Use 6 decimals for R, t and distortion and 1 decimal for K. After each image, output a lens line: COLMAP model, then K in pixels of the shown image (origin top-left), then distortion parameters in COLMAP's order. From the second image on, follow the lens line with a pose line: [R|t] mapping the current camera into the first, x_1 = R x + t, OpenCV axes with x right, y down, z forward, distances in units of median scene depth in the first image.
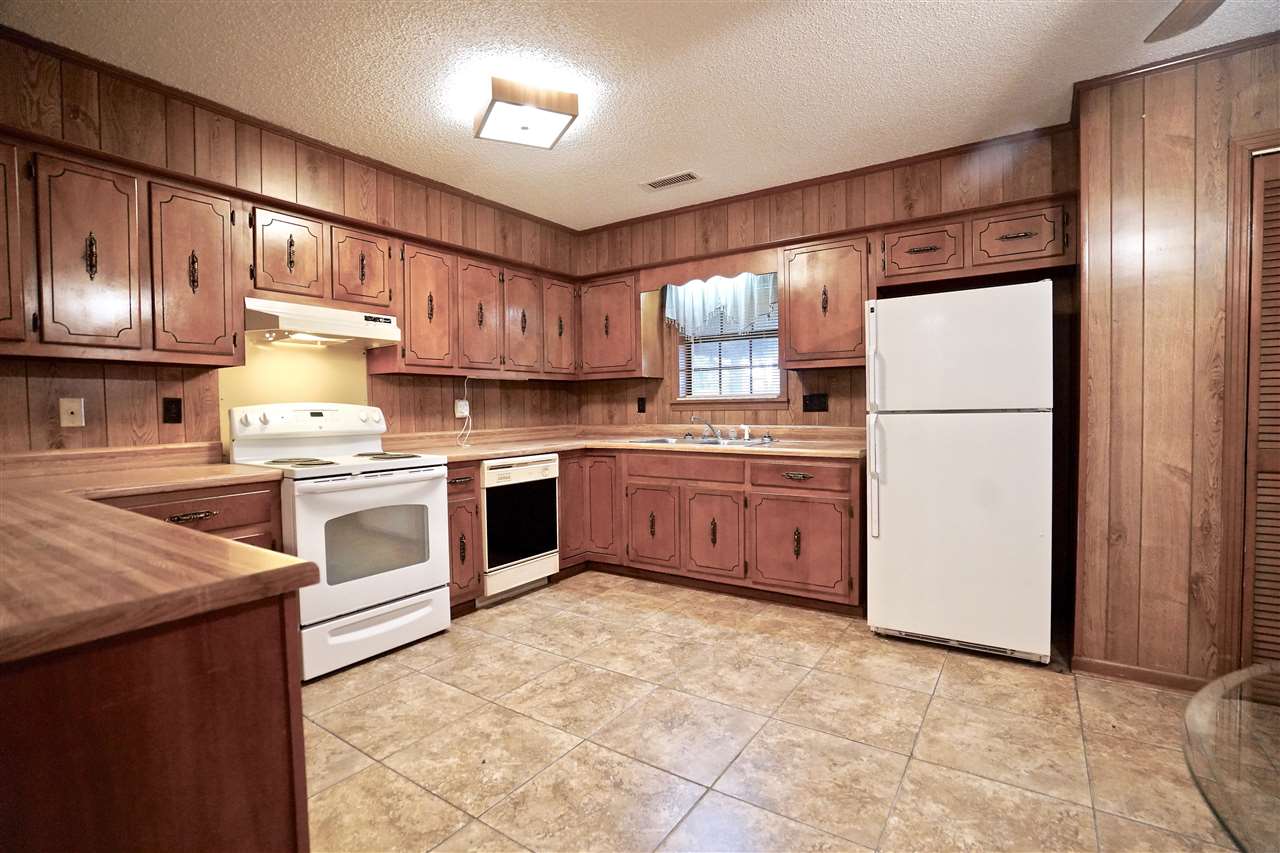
lens RADIAL K [[591.6, 0, 645.5], [0, 591.6, 425.5], [0, 0, 1]] dist [-0.042889, 0.008573]
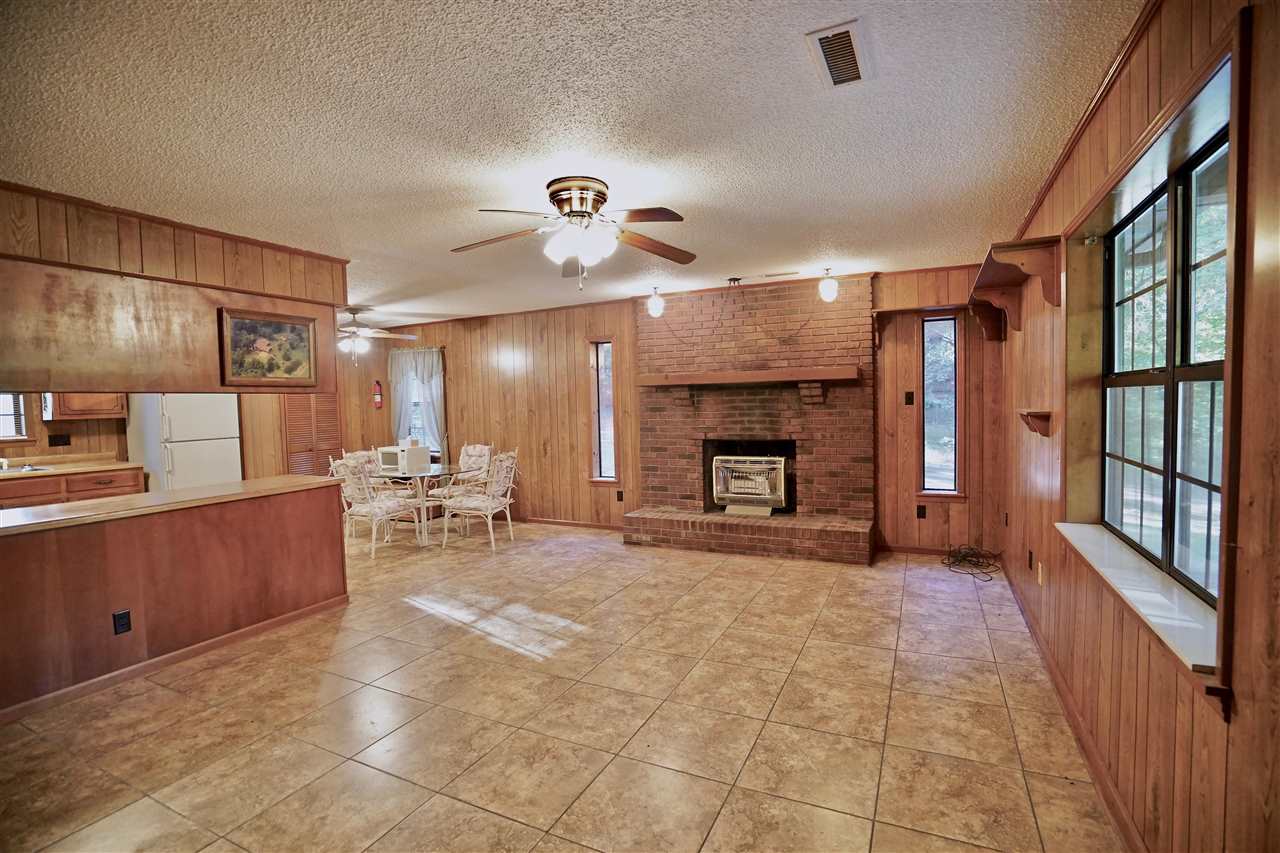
lens RADIAL K [[591.6, 0, 641.1], [0, 591.6, 426.1], [0, 0, 1]] dist [-0.042889, 0.008573]
pose [[-0.132250, -0.025269, 0.990894, -1.551166], [0.054642, 0.997969, 0.032742, -0.045012], [-0.989709, 0.058475, -0.130601, -0.347270]]
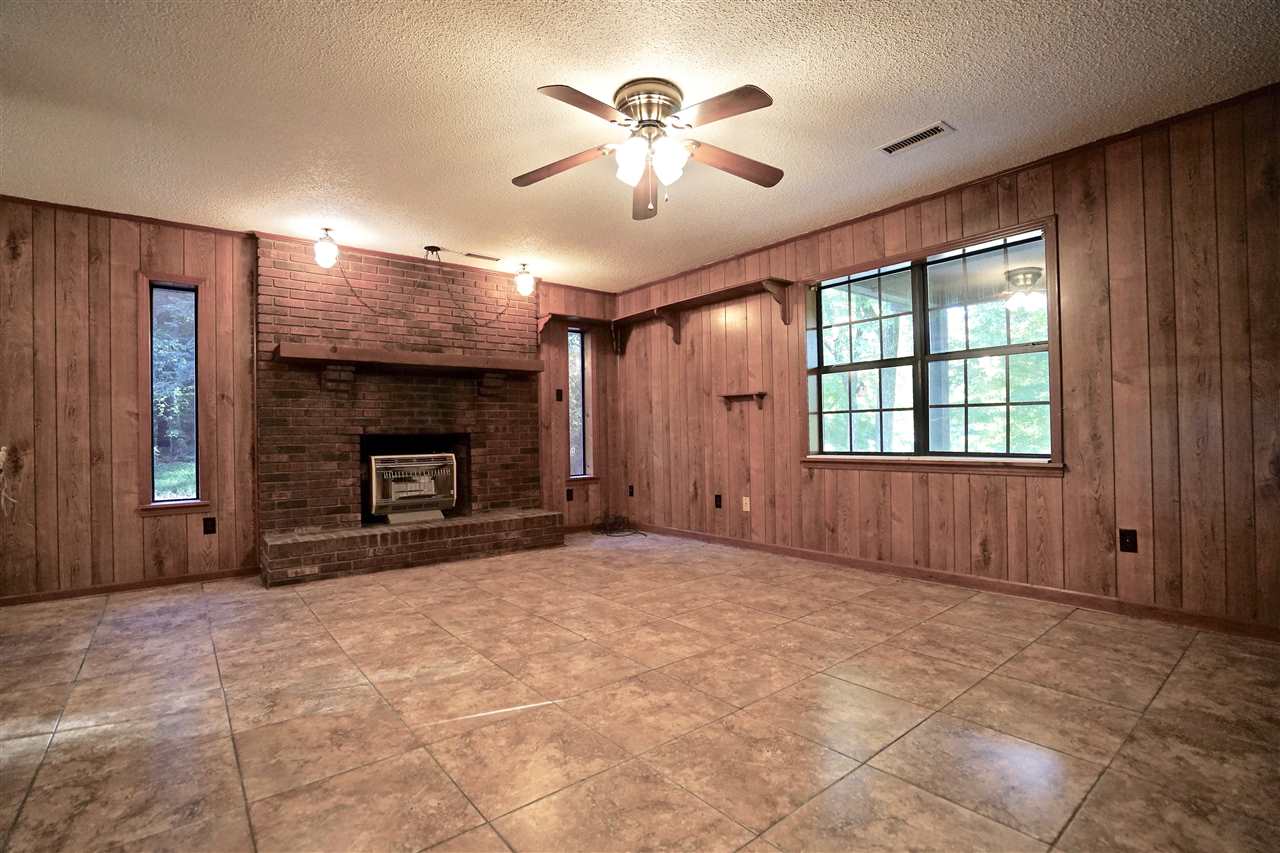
lens RADIAL K [[591.6, 0, 636.9], [0, 591.6, 426.3], [0, 0, 1]] dist [-0.042889, 0.008573]
pose [[-0.952387, 0.031064, 0.303307, -0.900026], [0.036204, 0.999280, 0.011337, 0.047174], [-0.302736, 0.021778, -0.952826, 0.337233]]
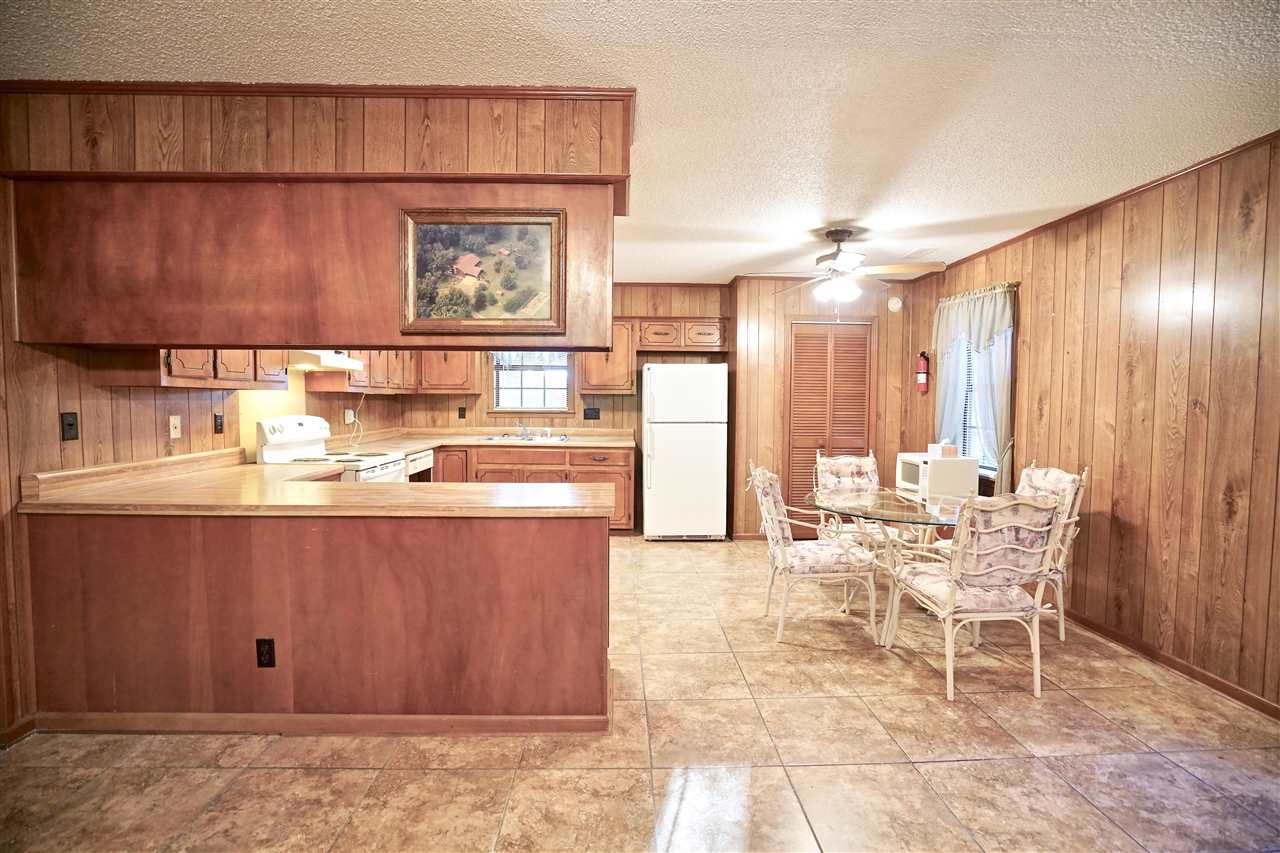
lens RADIAL K [[591.6, 0, 632.1], [0, 591.6, 429.3], [0, 0, 1]] dist [-0.042889, 0.008573]
pose [[0.814805, -0.009440, 0.579658, -0.630544], [-0.001626, 0.999826, 0.018568, -0.029733], [-0.579732, -0.016072, 0.814648, -0.436753]]
